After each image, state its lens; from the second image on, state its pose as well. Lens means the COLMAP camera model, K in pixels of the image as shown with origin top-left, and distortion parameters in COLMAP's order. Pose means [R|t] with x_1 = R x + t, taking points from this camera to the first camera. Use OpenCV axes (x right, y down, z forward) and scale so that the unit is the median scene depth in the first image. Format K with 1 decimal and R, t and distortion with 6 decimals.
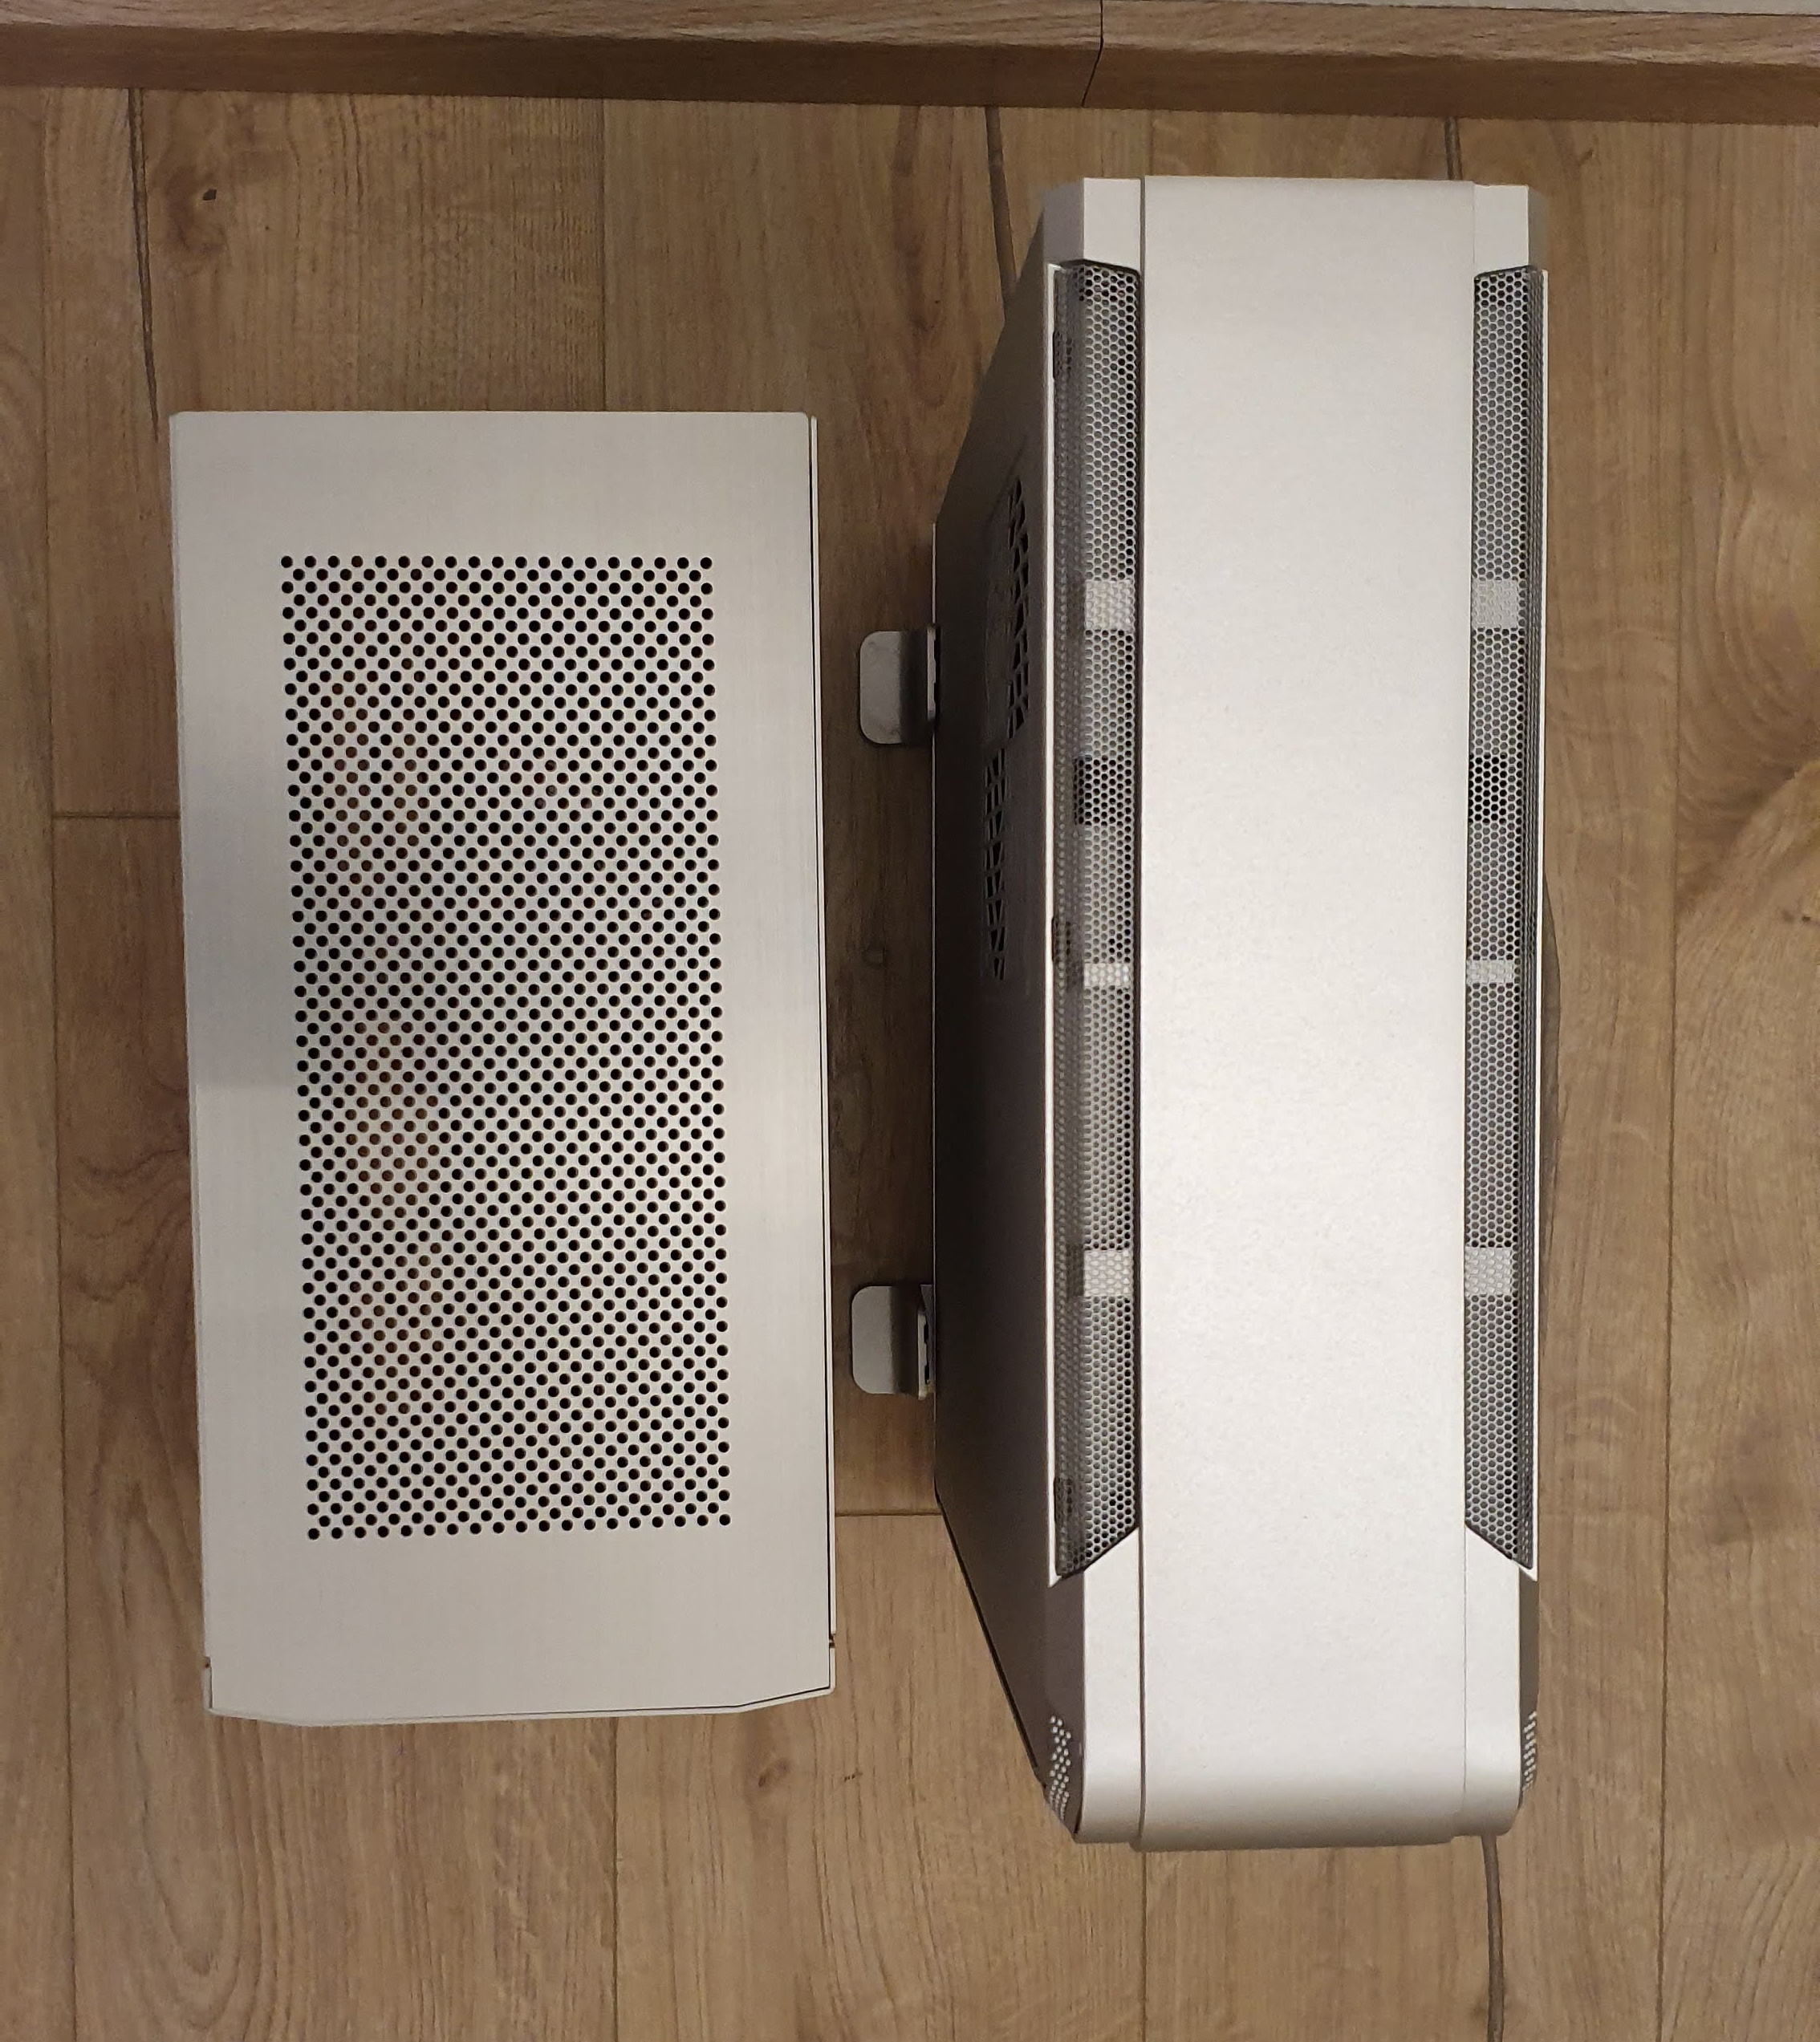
lens RADIAL K [[2716.1, 0, 910.0], [0, 2716.1, 1021.0], [0, 0, 1]] dist [0.115034, -0.265177]
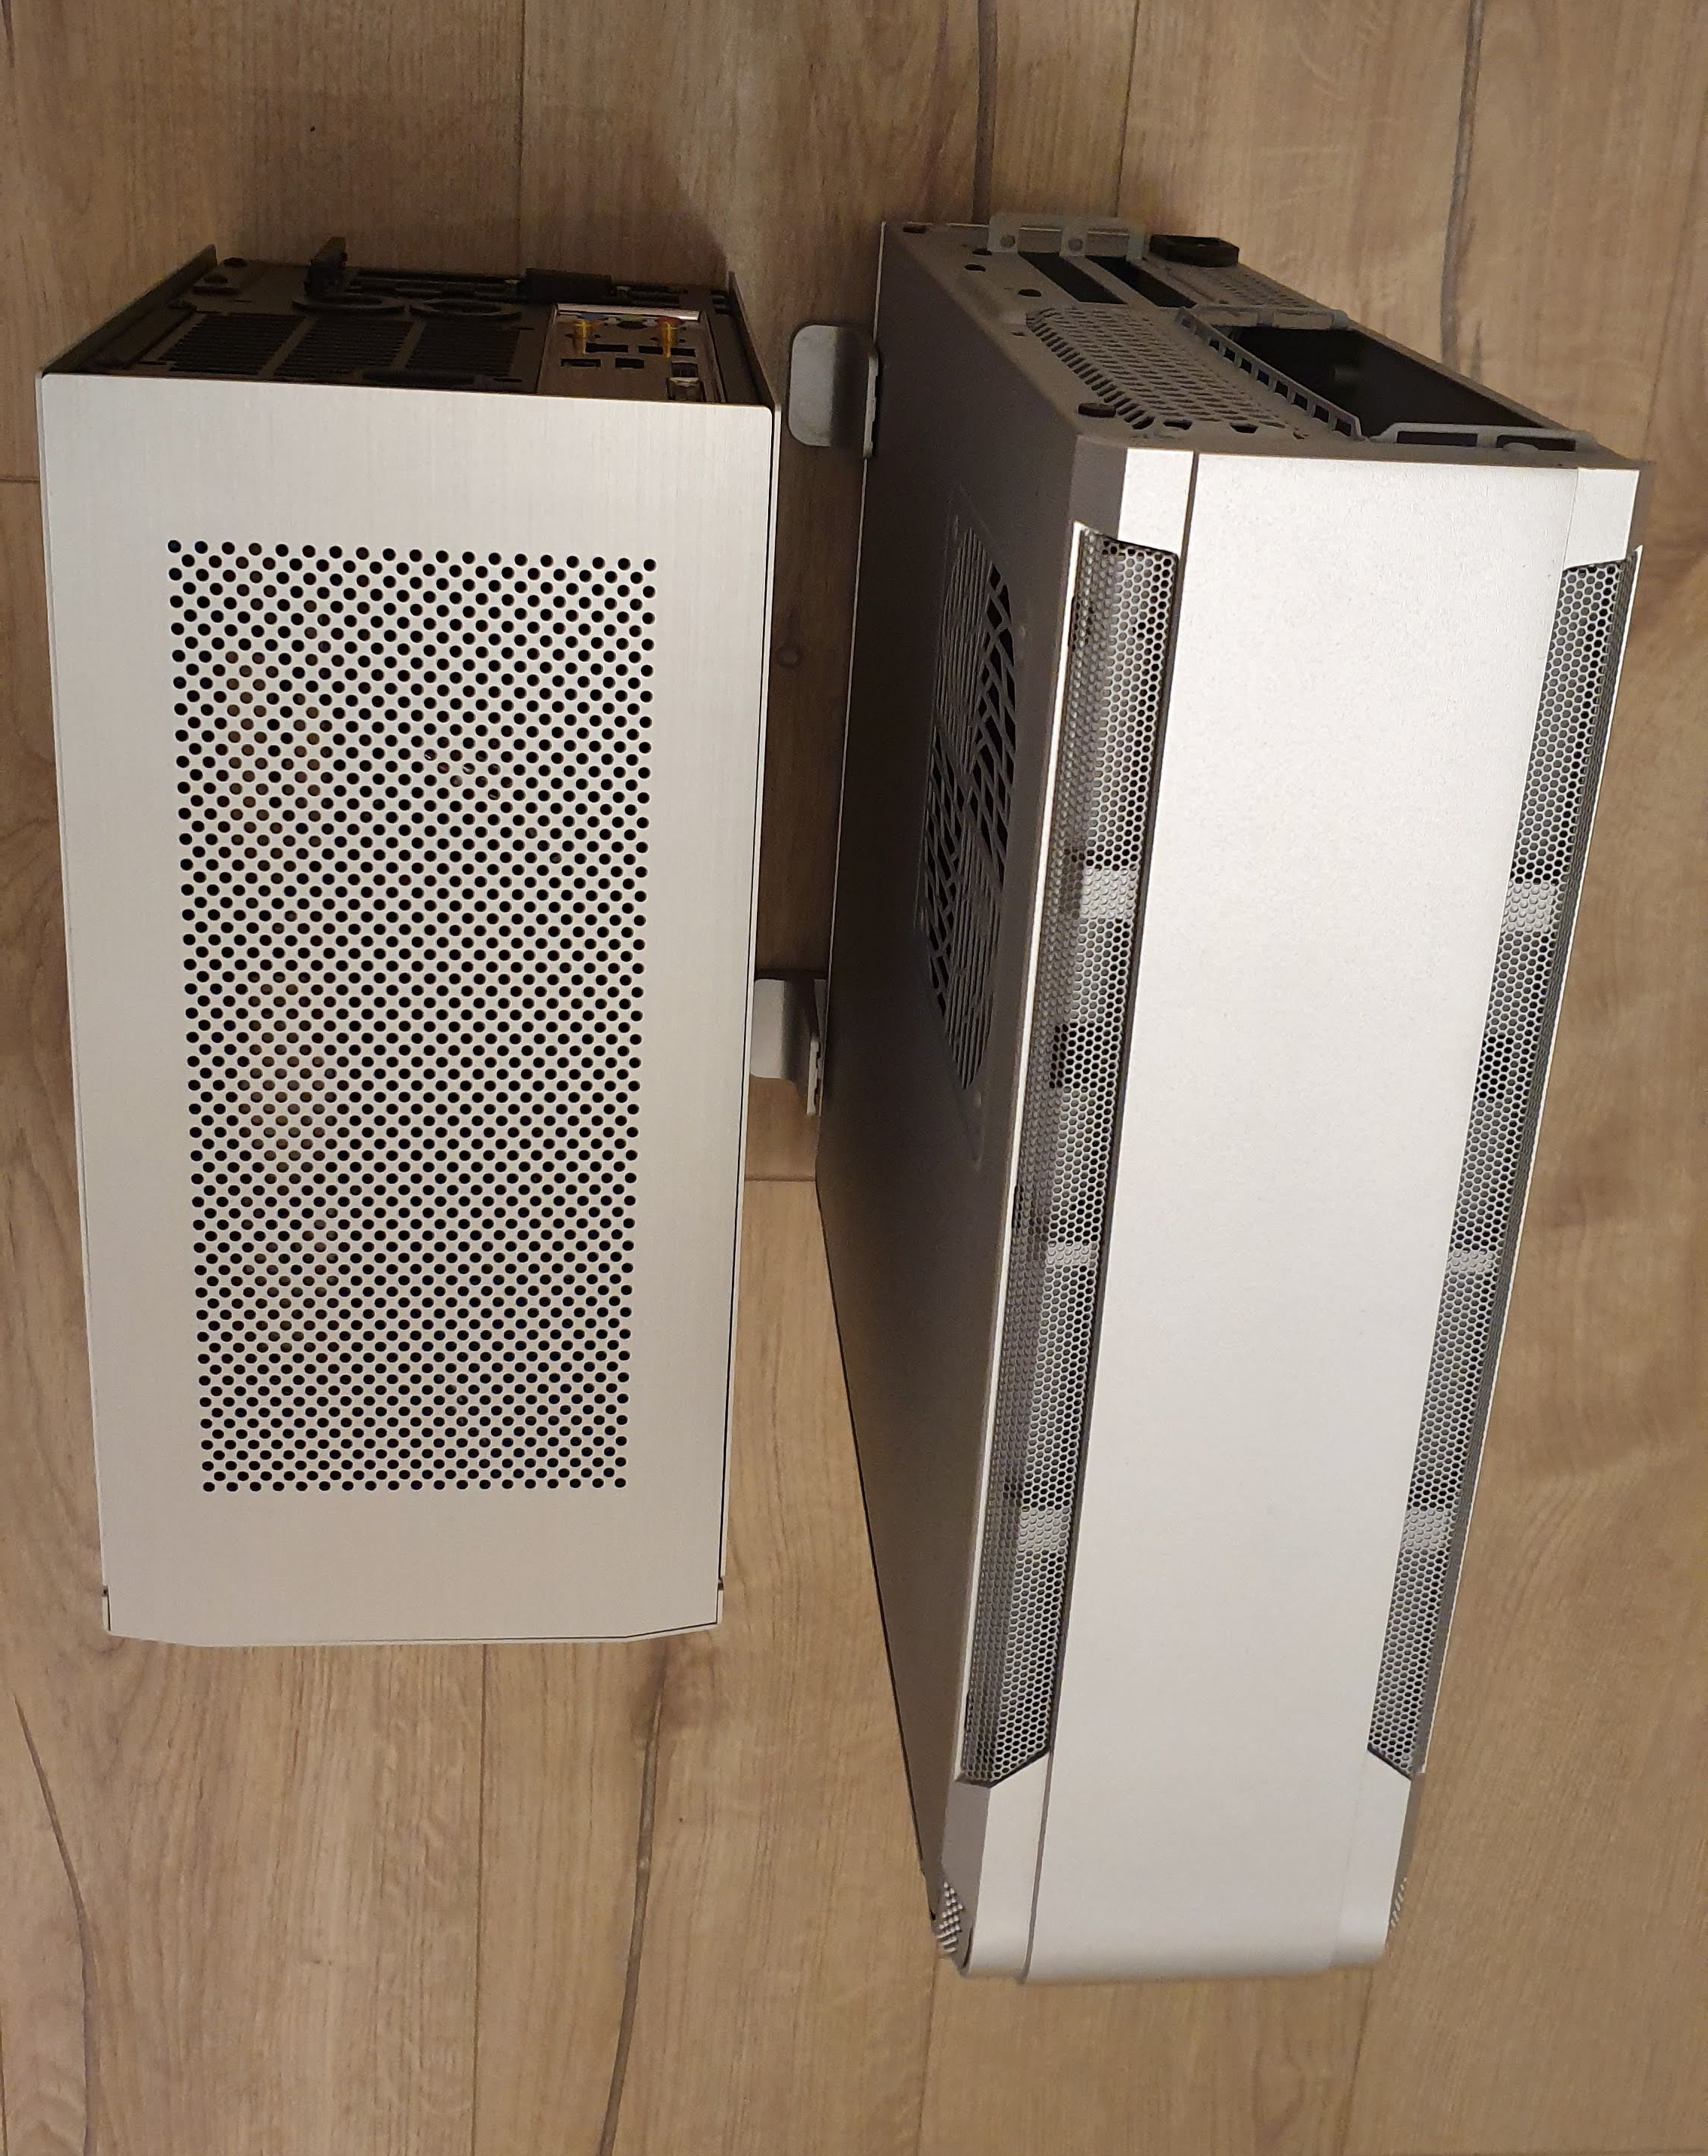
lens RADIAL K [[2633.4, 0, 907.4], [0, 2633.4, 1076.3], [0, 0, 1]] dist [0.005752, 0.052597]
pose [[0.996435, 0.057123, 0.062079, -0.029892], [-0.072831, 0.953851, 0.291315, -0.232924], [-0.042573, -0.294797, 0.954611, 0.107450]]
